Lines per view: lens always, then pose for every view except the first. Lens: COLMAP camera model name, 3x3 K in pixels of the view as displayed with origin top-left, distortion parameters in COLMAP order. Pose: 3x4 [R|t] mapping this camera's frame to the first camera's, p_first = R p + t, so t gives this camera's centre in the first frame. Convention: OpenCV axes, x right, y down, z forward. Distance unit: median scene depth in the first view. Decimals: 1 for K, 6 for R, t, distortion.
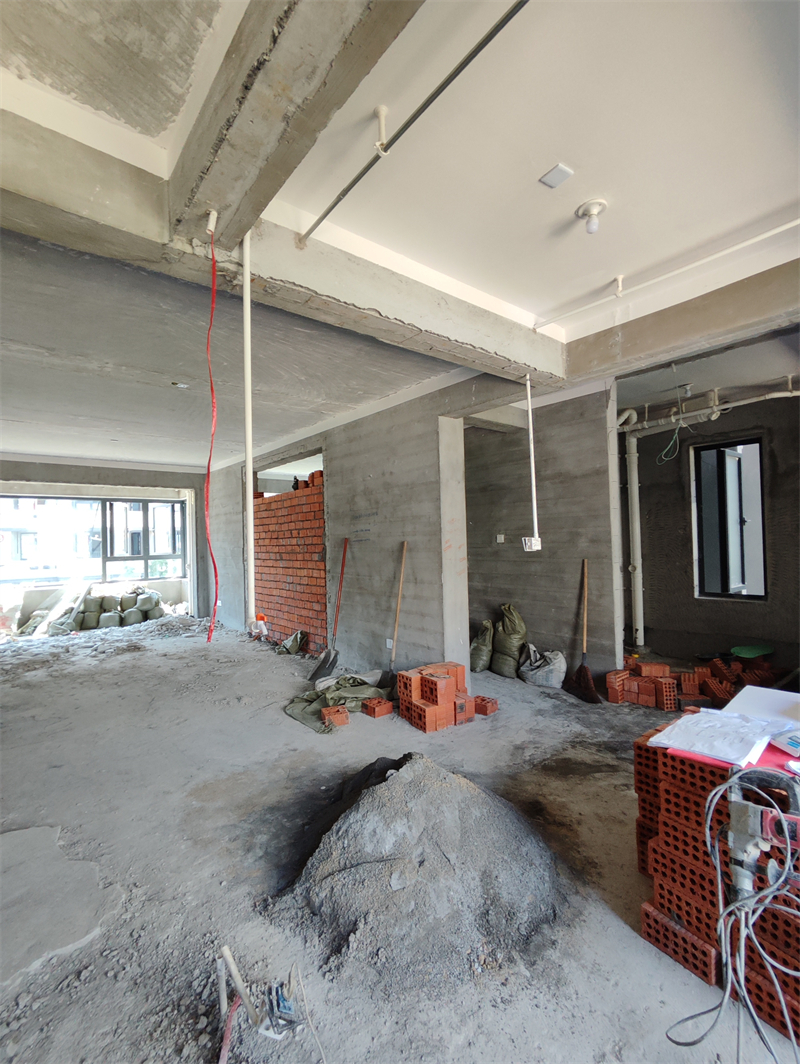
lens RADIAL K [[484.7, 0, 384.3], [0, 484.7, 533.4], [0, 0, 1]] dist [-0.001918, 0.004539]
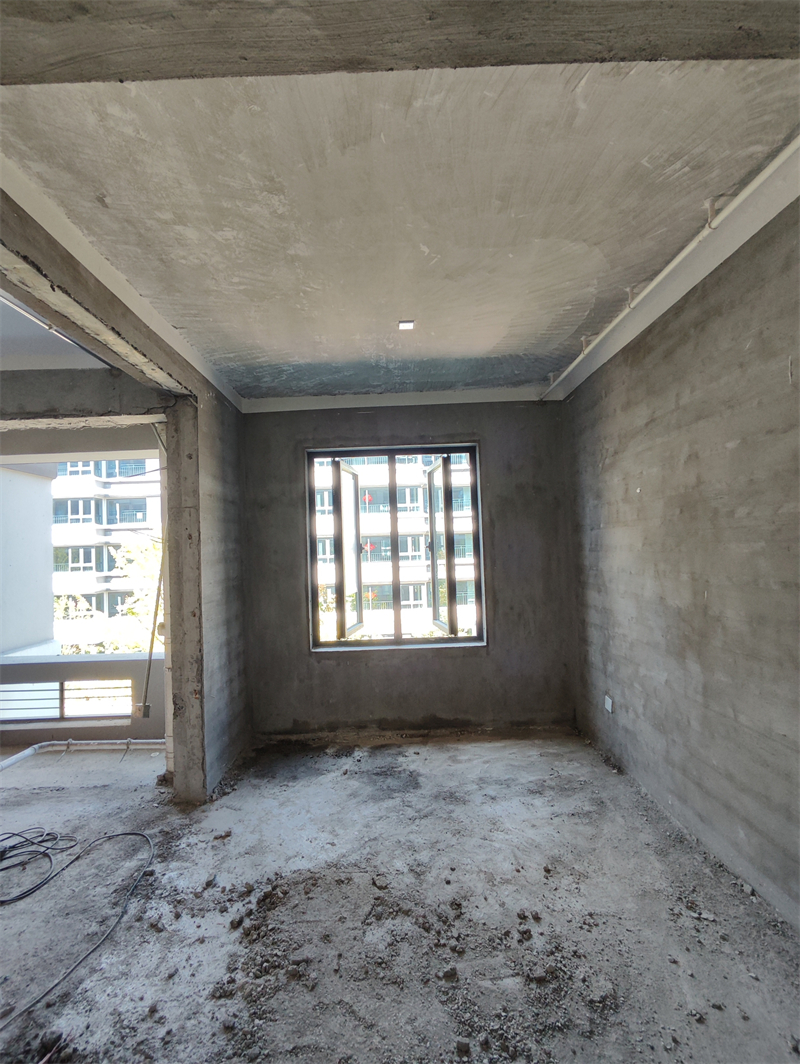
lens RADIAL K [[484.7, 0, 384.3], [0, 484.7, 533.0], [0, 0, 1]] dist [-0.001918, 0.004539]
pose [[-0.774365, 0.072977, 0.628517, -0.771762], [0.045532, 0.997178, -0.059684, -0.003927], [-0.631099, -0.017600, -0.775502, 0.579093]]
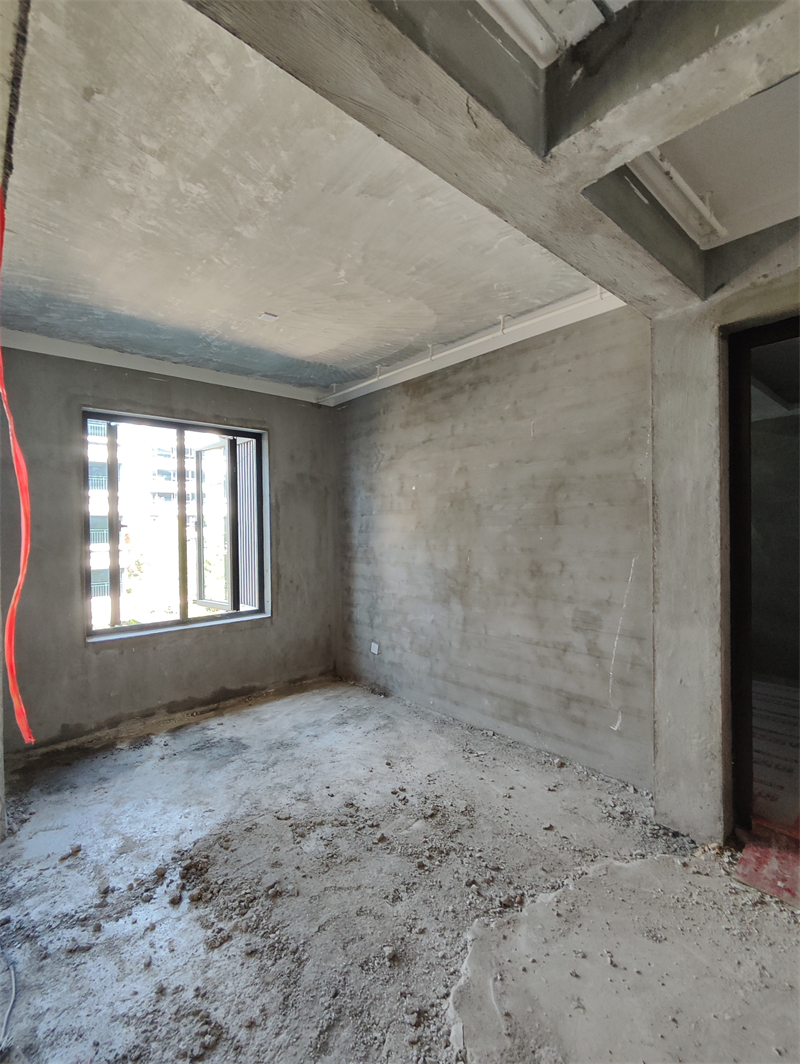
lens RADIAL K [[484.7, 0, 384.1], [0, 484.7, 533.0], [0, 0, 1]] dist [-0.001918, 0.004539]
pose [[-0.998556, 0.038344, -0.037619, -0.417586], [0.038449, 0.999258, -0.002084, 0.000984], [0.037511, -0.003527, -0.999290, 0.856221]]
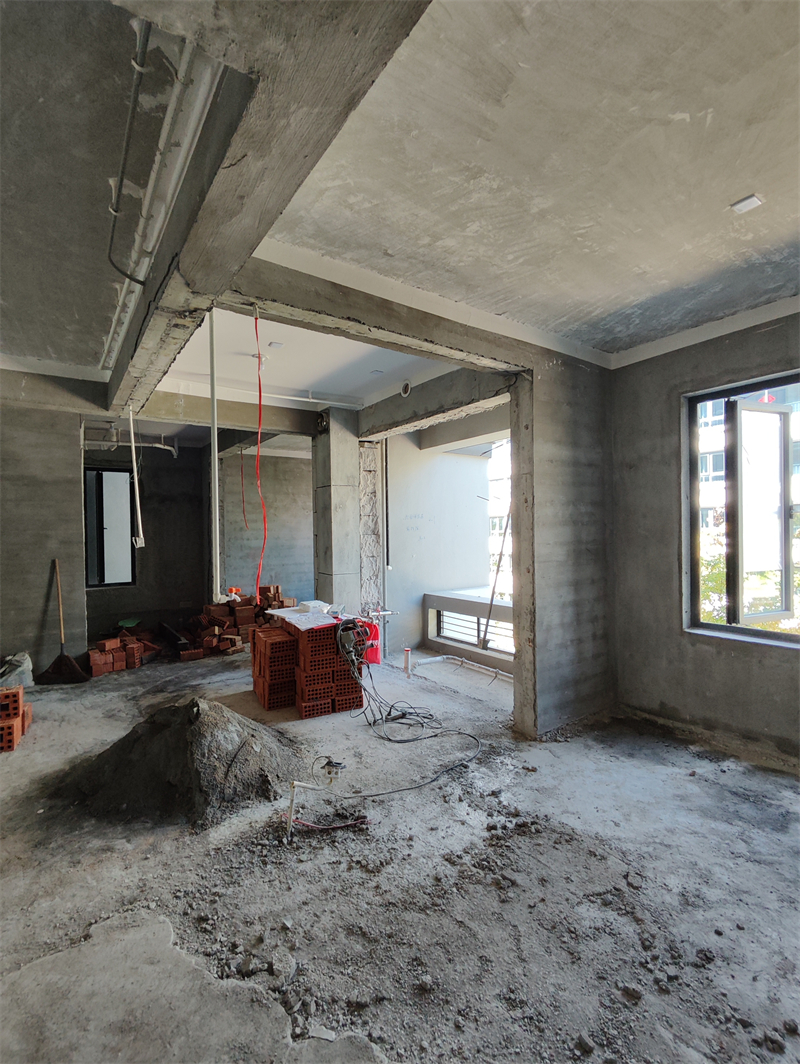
lens RADIAL K [[484.7, 0, 384.7], [0, 484.7, 532.5], [0, 0, 1]] dist [-0.001918, 0.004539]
pose [[0.070377, 0.019857, 0.997323, -0.964203], [-0.000595, 0.999803, -0.019864, 0.022000], [-0.997520, 0.000805, 0.070375, 0.285735]]
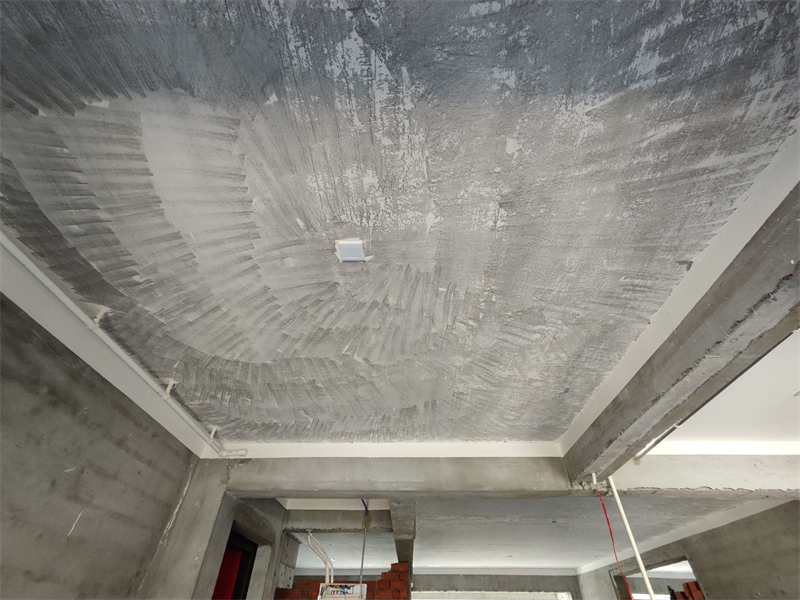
lens RADIAL K [[364.4, 0, 401.0], [0, 364.4, 310.4], [0, 0, 1]] dist [-0.001918, 0.004539]
pose [[0.768907, -0.403865, -0.495657, 0.028919], [-0.012806, 0.765354, -0.643482, -0.112466], [0.639233, 0.501125, 0.583314, -0.393025]]
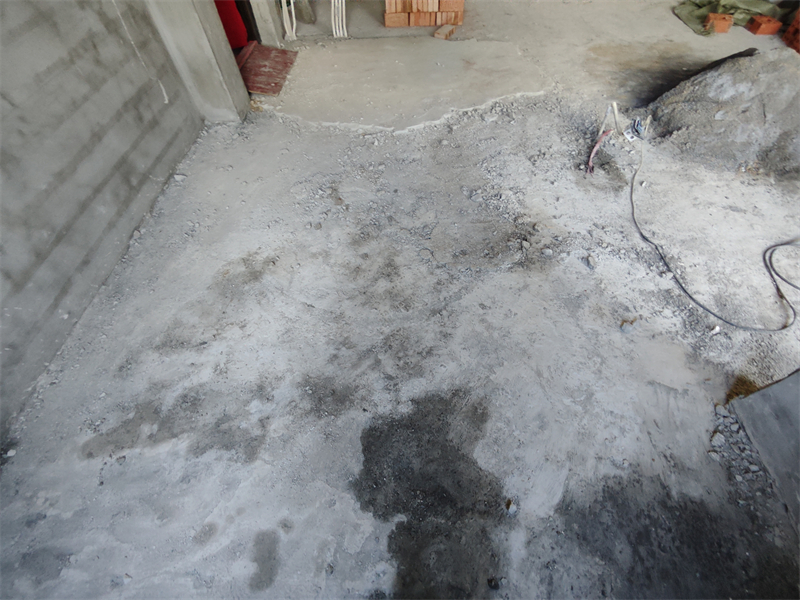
lens RADIAL K [[364.4, 0, 403.2], [0, 364.4, 311.1], [0, 0, 1]] dist [-0.001918, 0.004539]
pose [[0.766492, 0.519623, -0.377469, 0.009227], [0.031115, 0.556991, 0.829935, 0.025972], [0.641500, -0.647884, 0.410761, -0.363445]]
